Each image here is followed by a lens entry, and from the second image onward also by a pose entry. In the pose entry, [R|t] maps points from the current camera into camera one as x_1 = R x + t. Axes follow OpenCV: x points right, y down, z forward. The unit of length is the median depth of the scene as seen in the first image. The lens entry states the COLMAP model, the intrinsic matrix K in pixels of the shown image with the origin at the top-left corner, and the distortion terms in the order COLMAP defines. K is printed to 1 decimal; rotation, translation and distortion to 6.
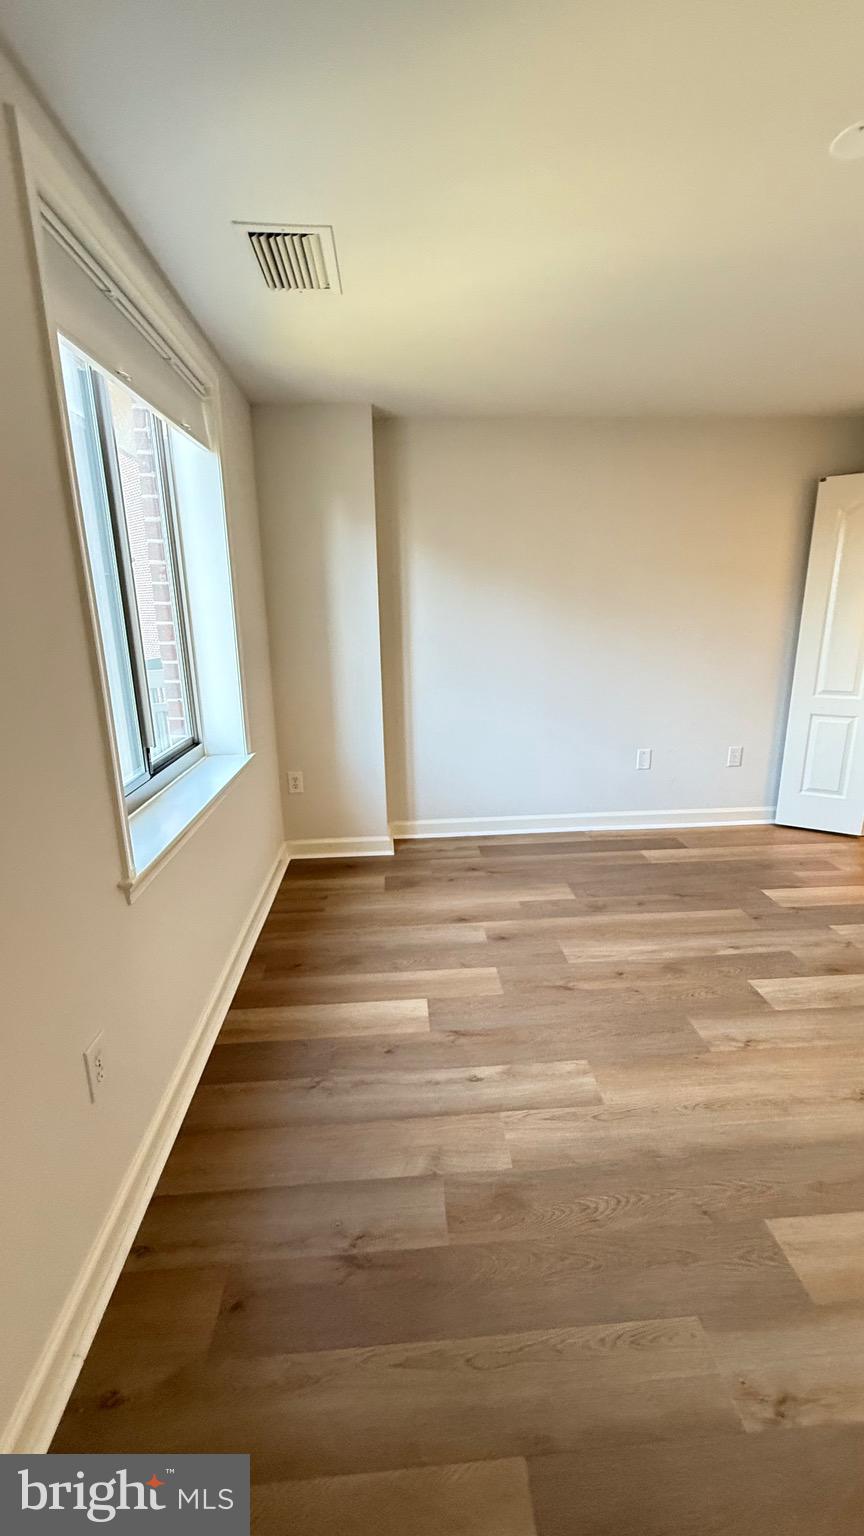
lens RADIAL K [[611.2, 0, 431.6], [0, 611.2, 762.3], [0, 0, 1]] dist [-0.001488, 0.000568]
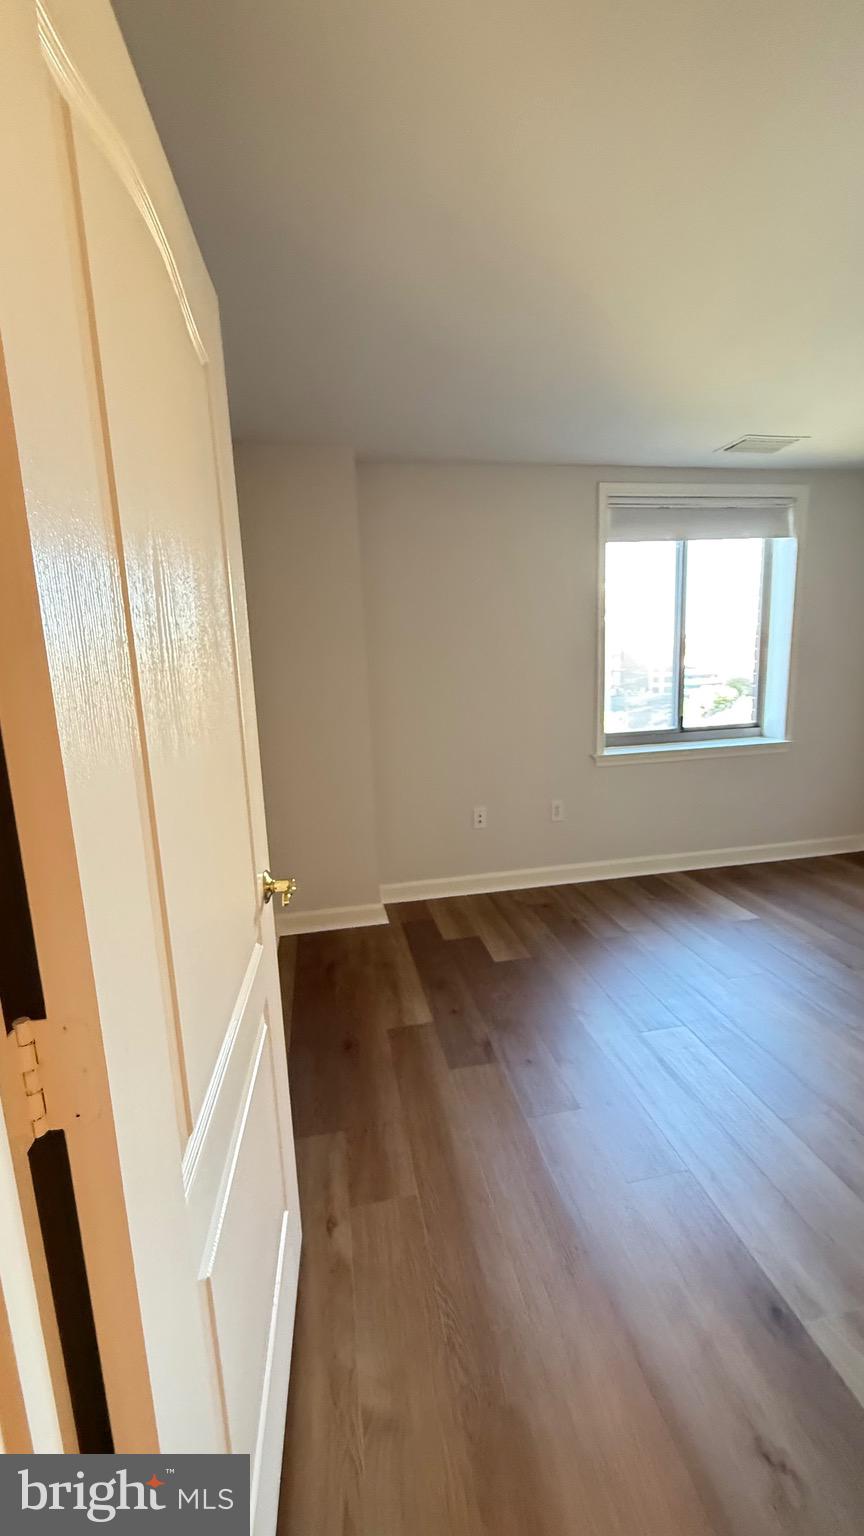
lens RADIAL K [[611.2, 0, 433.0], [0, 611.2, 765.0], [0, 0, 1]] dist [-0.001488, 0.000568]
pose [[0.114438, 0.180464, -0.976902, 1.130757], [-0.207819, 0.965953, 0.154097, -0.009164], [0.971450, 0.185384, 0.148045, 0.004004]]
